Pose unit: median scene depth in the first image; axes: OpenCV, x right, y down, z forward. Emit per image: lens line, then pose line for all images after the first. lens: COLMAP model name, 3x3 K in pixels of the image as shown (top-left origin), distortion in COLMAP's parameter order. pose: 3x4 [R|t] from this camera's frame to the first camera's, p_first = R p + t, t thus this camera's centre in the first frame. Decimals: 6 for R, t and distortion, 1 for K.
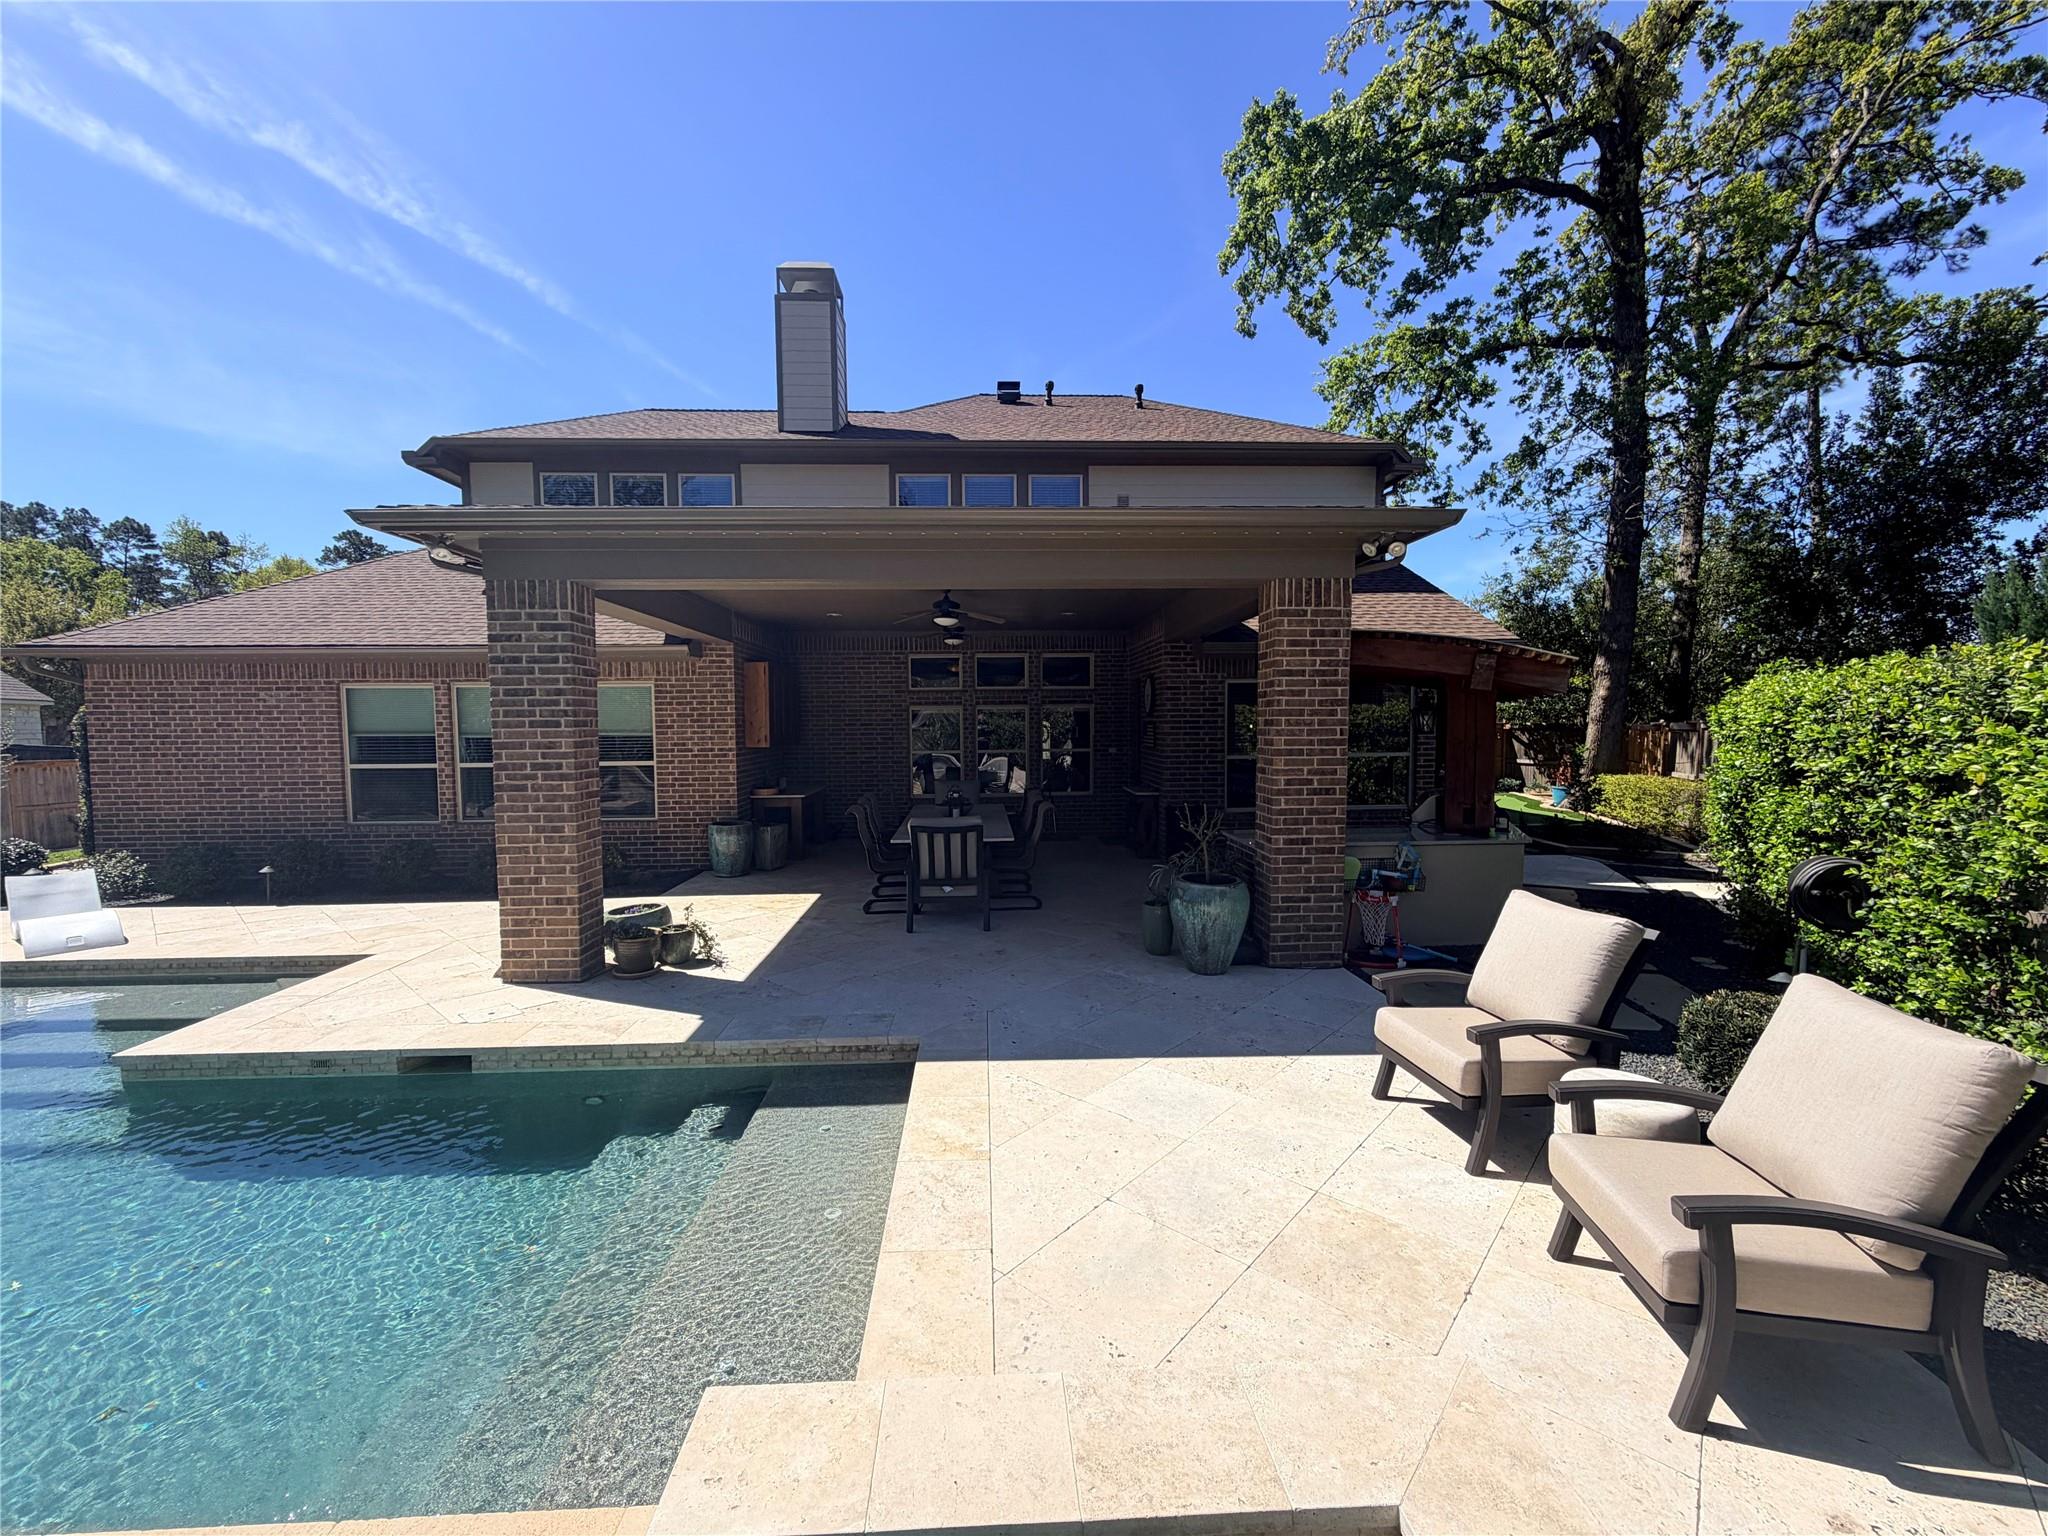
lens RADIAL K [[817.4, 0, 1024.0], [0, 817.4, 768.0], [0, 0, 1]] dist [0.001447, 0.000069]
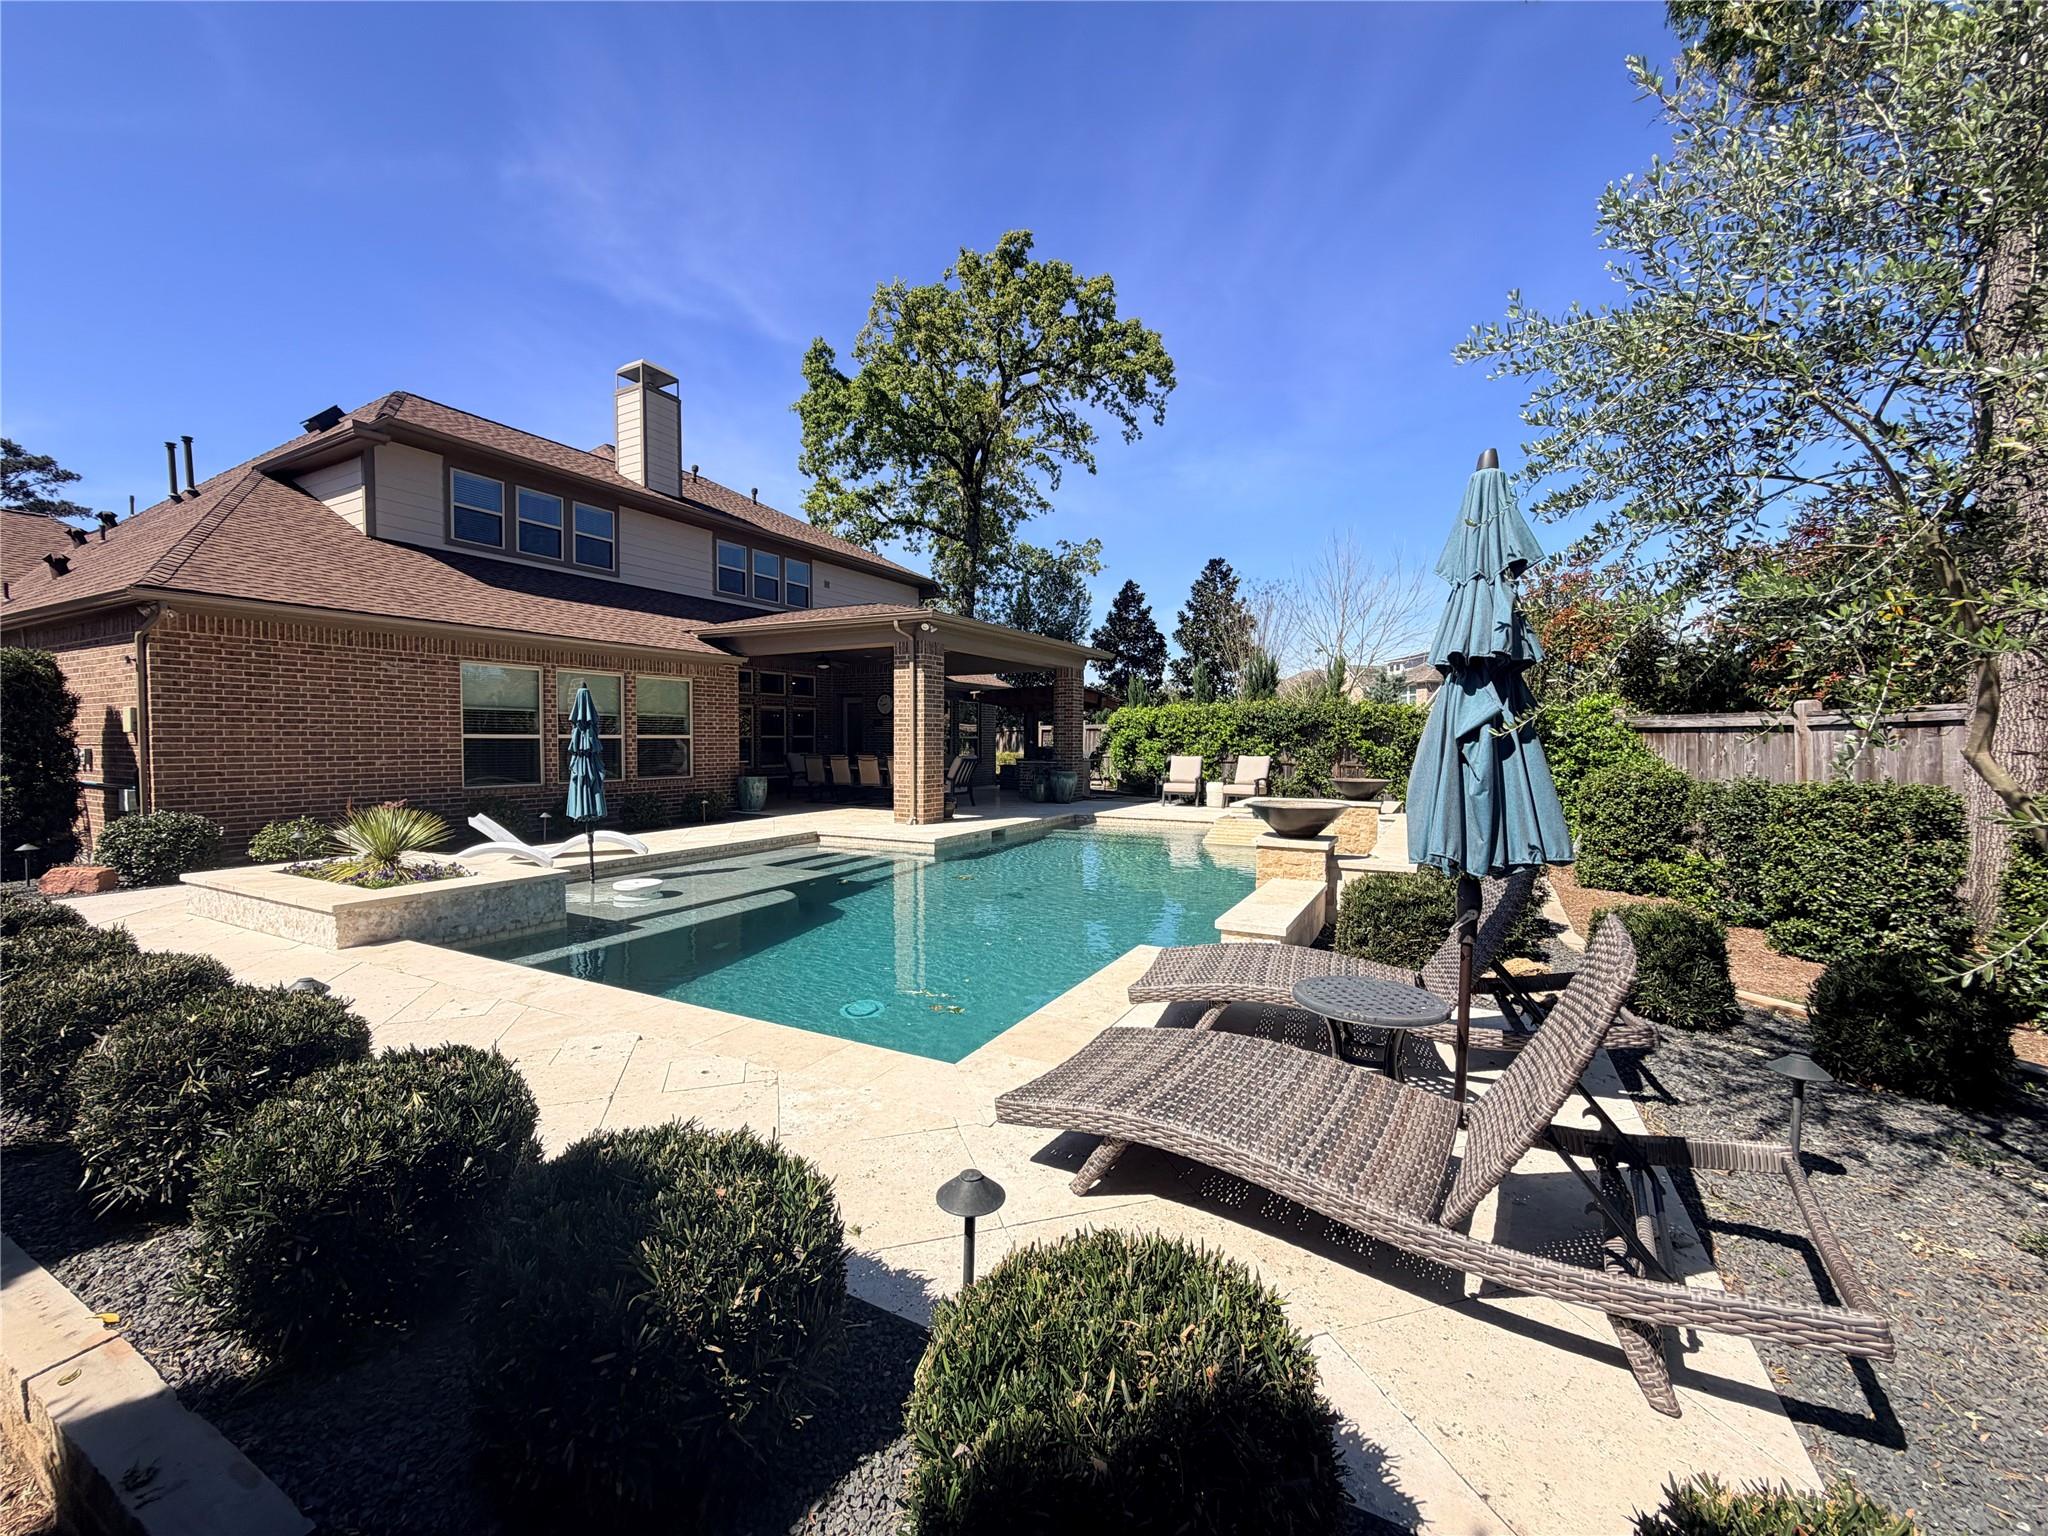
lens RADIAL K [[817.4, 0, 1024.0], [0, 817.4, 768.0], [0, 0, 1]] dist [0.001447, 0.000069]
pose [[0.510330, -0.020813, 0.859727, -2.028981], [0.043566, 0.999049, -0.001674, 0.110414], [-0.858874, 0.038310, 0.510752, -0.292190]]
